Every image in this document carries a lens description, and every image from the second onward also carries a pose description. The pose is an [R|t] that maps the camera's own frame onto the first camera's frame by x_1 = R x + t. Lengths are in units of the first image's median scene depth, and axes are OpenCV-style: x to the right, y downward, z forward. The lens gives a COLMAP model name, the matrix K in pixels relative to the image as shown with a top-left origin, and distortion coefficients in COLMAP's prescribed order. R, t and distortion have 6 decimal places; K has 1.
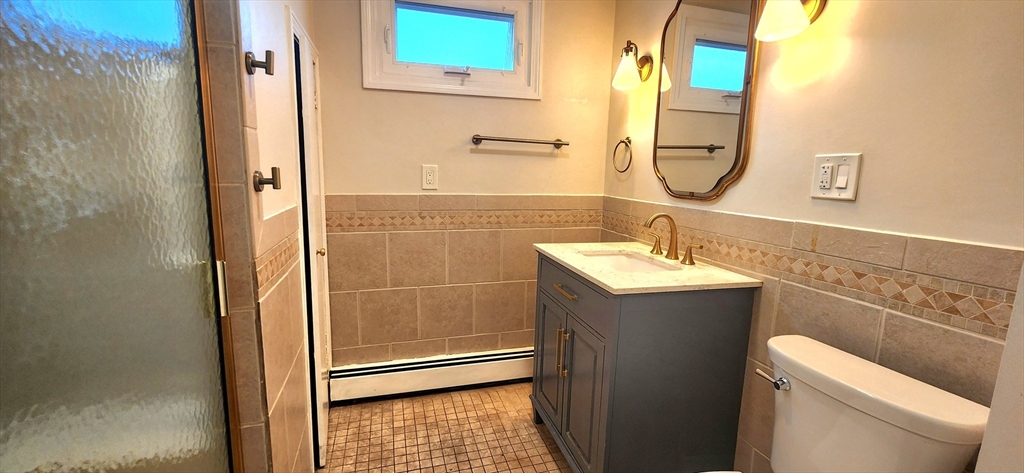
lens RADIAL K [[422.5, 0, 525.9], [0, 422.5, 237.0], [0, 0, 1]] dist [-0.000064, 0.000031]
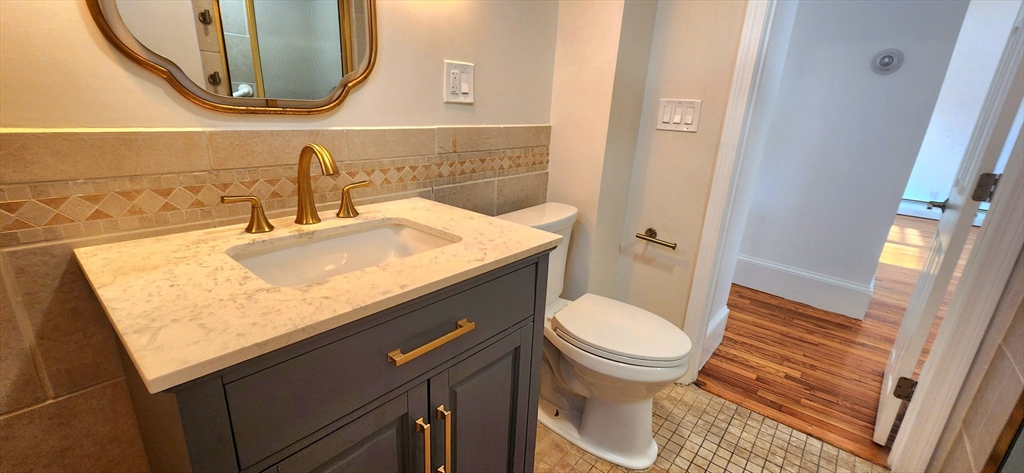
lens RADIAL K [[422.5, 0, 525.9], [0, 422.5, 237.0], [0, 0, 1]] dist [-0.000064, 0.000031]
pose [[-0.543791, -0.314079, 0.778232, -0.375311], [0.053958, 0.912324, 0.405899, -0.207382], [-0.837484, 0.262716, -0.479167, 1.443258]]
